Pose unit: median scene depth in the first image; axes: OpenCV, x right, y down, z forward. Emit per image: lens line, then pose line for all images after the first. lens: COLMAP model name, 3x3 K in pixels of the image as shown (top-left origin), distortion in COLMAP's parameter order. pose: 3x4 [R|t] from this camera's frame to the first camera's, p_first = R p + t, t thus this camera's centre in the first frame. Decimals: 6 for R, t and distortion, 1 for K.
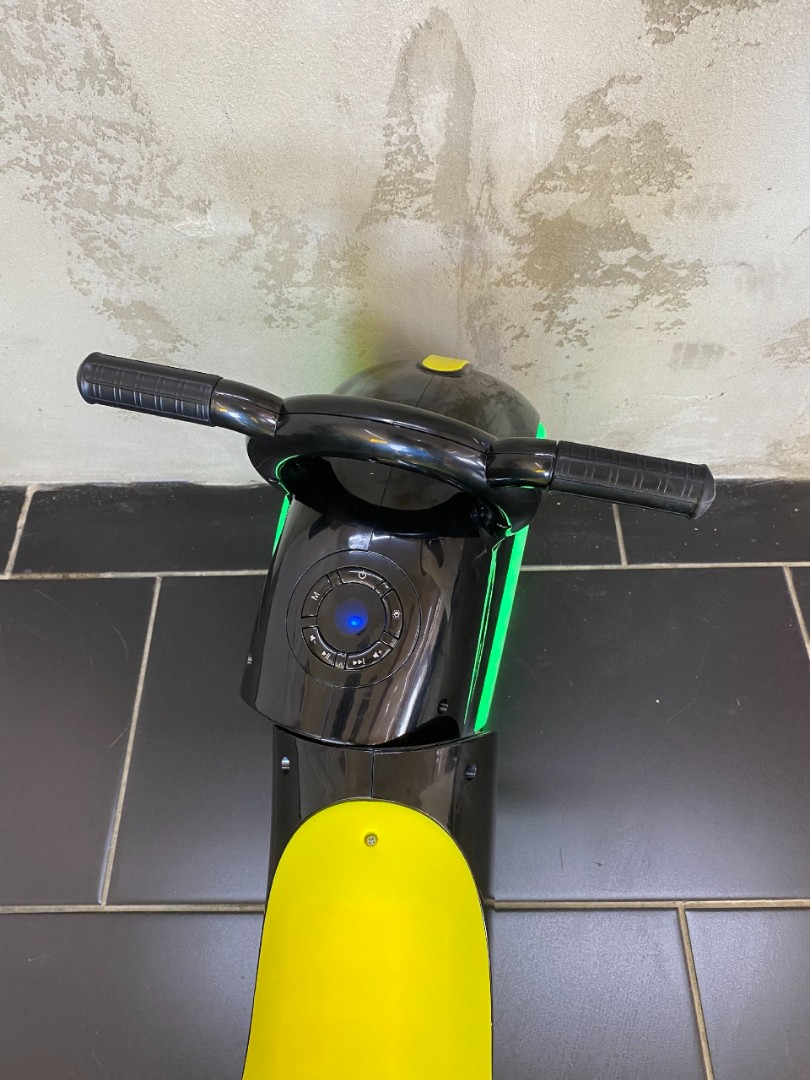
lens RADIAL K [[837.3, 0, 400.1], [0, 837.3, 544.0], [0, 0, 1]] dist [-0.016669, 0.003484]
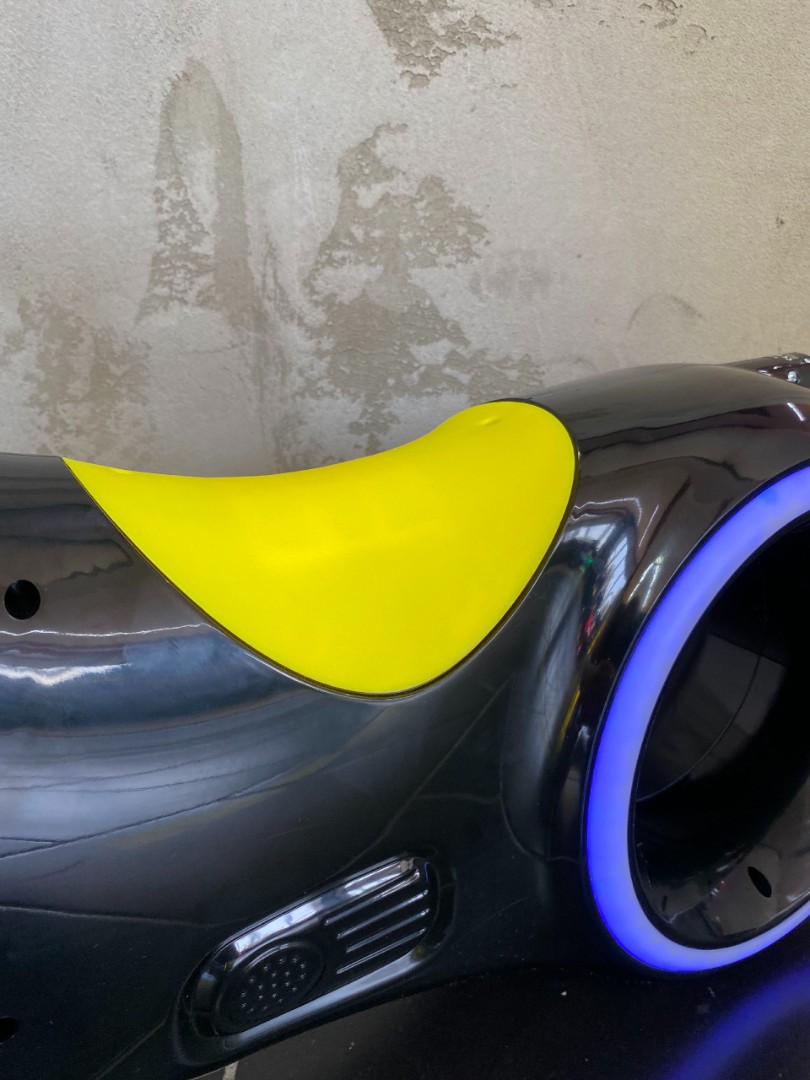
lens RADIAL K [[837.3, 0, 431.4], [0, 837.3, 546.9], [0, 0, 1]] dist [-0.016669, 0.003484]
pose [[0.999748, -0.001527, -0.022379, 0.286083], [-0.012808, 0.780195, -0.625405, 0.369570], [0.018415, 0.625534, 0.779979, 0.458594]]
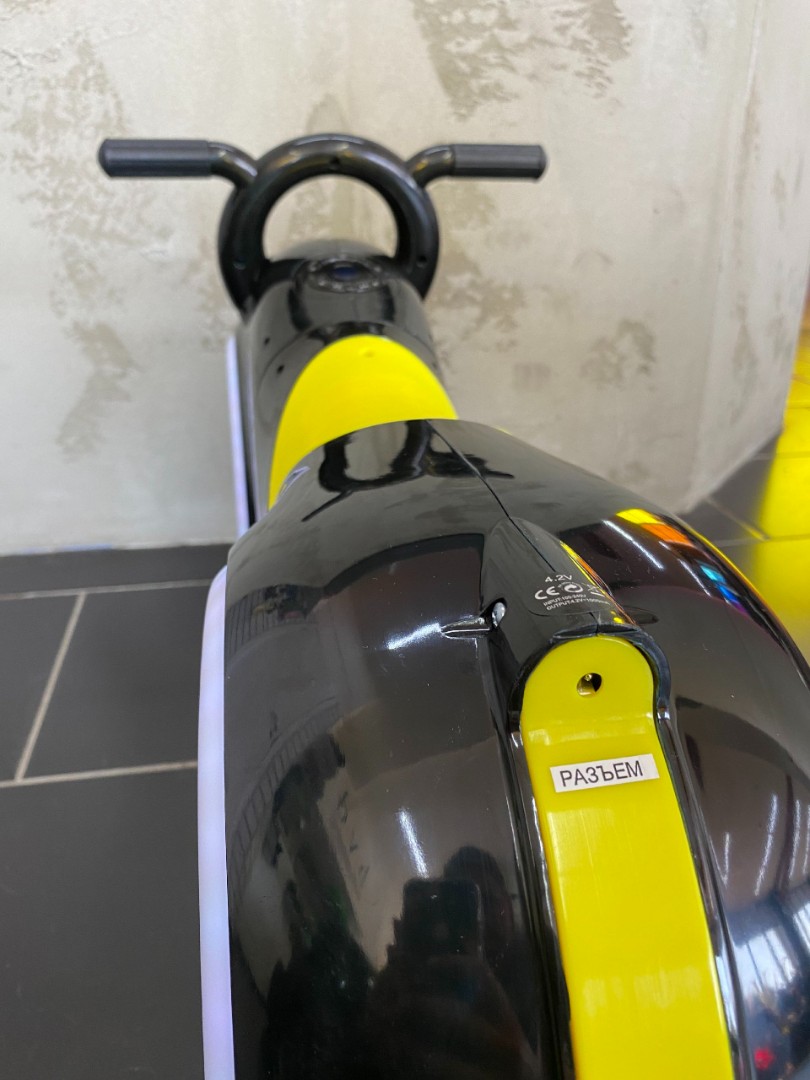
lens RADIAL K [[837.3, 0, 394.0], [0, 837.3, 548.1], [0, 0, 1]] dist [-0.016669, 0.003484]
pose [[0.982637, -0.041675, 0.180800, -0.132693], [0.141924, 0.796494, -0.587754, 0.868964], [-0.119512, 0.603208, 0.788579, 0.163098]]
